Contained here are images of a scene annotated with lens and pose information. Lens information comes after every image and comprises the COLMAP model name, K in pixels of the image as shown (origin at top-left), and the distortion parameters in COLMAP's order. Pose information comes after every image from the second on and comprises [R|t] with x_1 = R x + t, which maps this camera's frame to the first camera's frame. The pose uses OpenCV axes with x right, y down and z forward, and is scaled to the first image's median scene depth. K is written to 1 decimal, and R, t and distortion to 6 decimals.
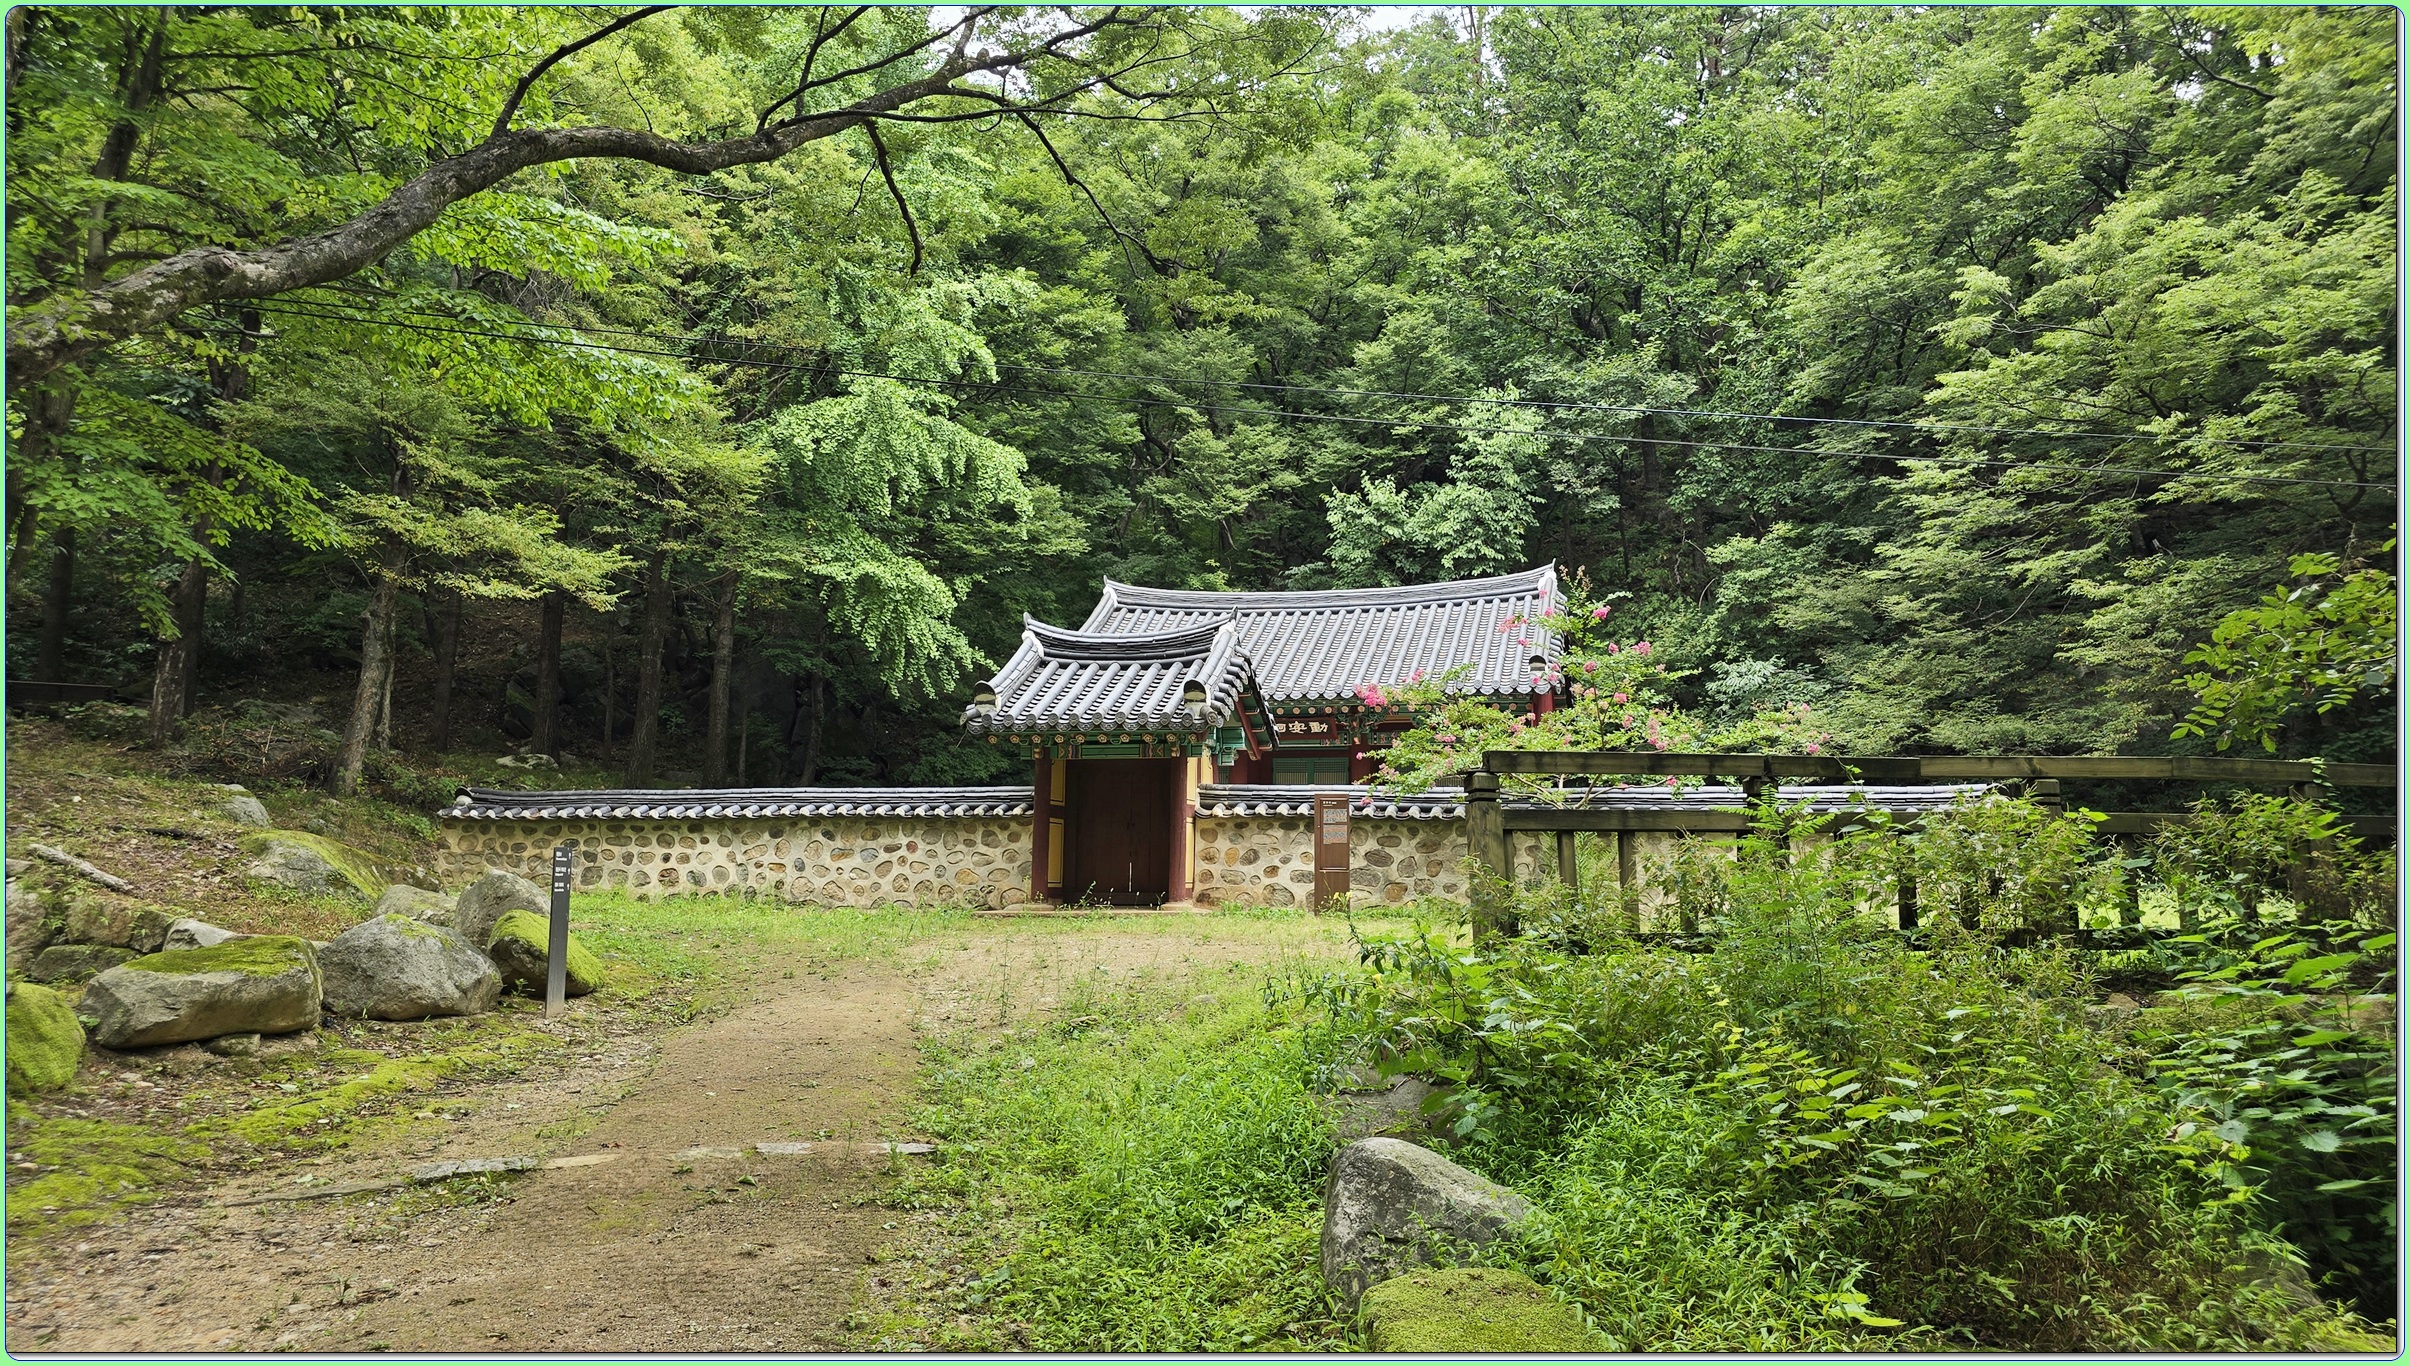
lens RADIAL K [[1549.3, 0, 1220.1], [0, 1549.3, 677.2], [0, 0, 1]] dist [0.052815, -0.046700]
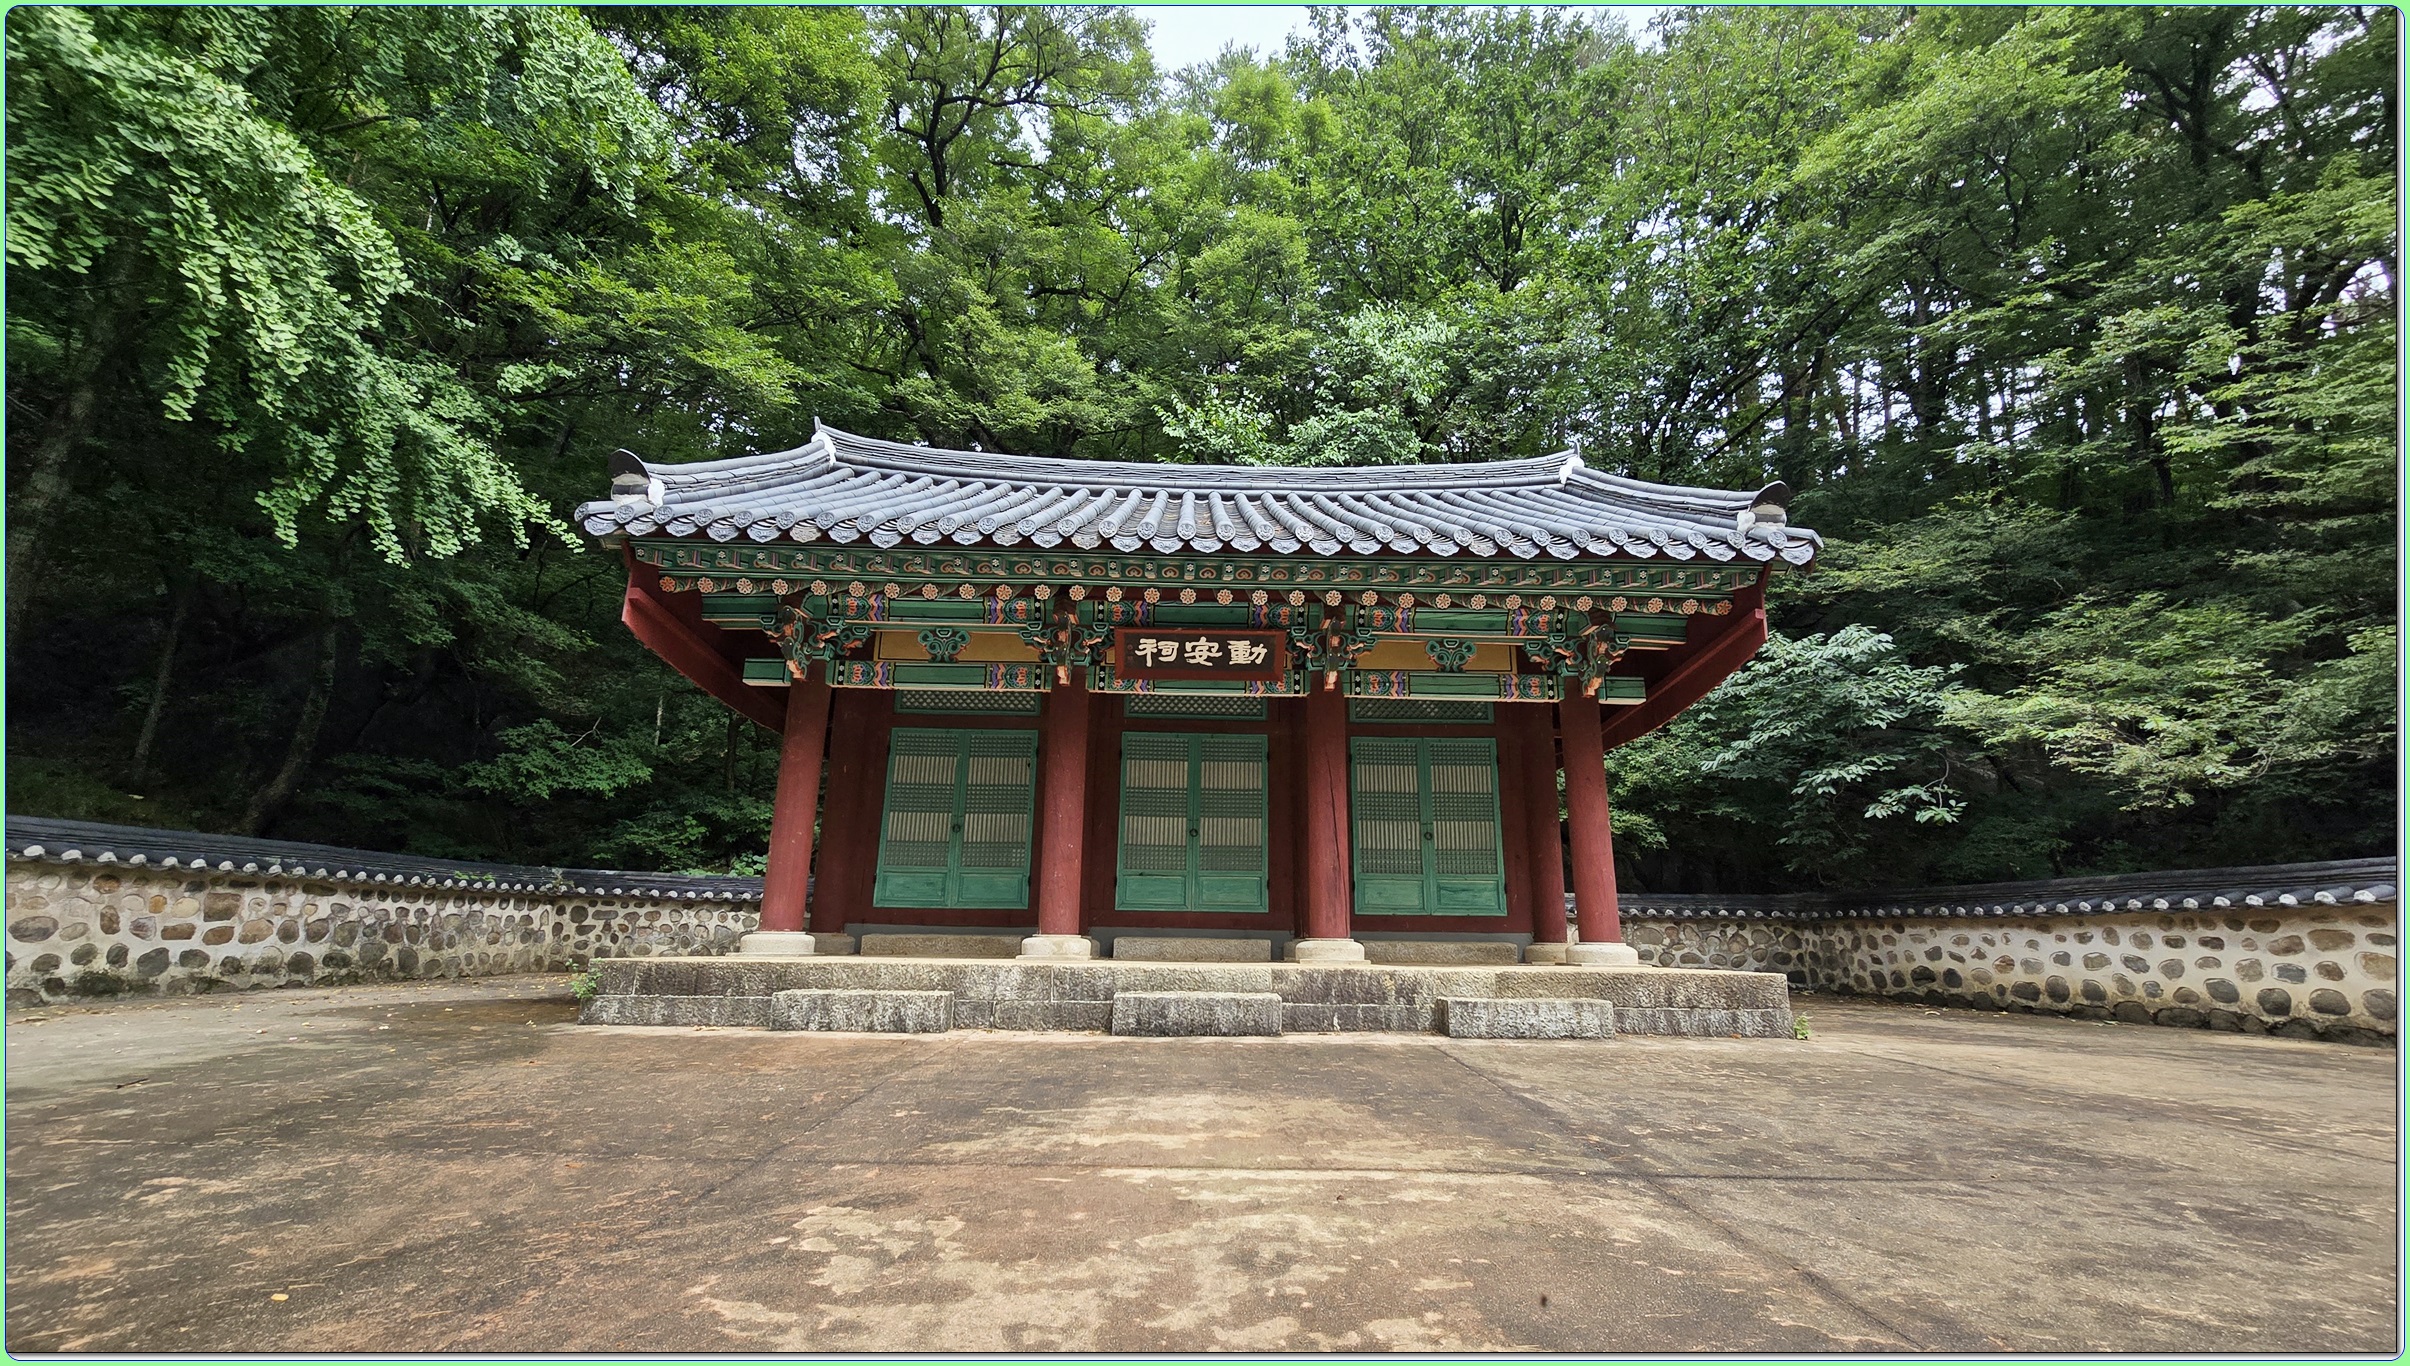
lens RADIAL K [[939.7, 0, 1205.0], [0, 939.7, 683.0], [0, 0, 1]] dist [0.000133, -0.000022]
pose [[0.952992, 0.077425, 0.292937, -0.032657], [-0.046574, 0.992743, -0.110871, 0.069076], [-0.299395, 0.092016, 0.949682, 0.660680]]
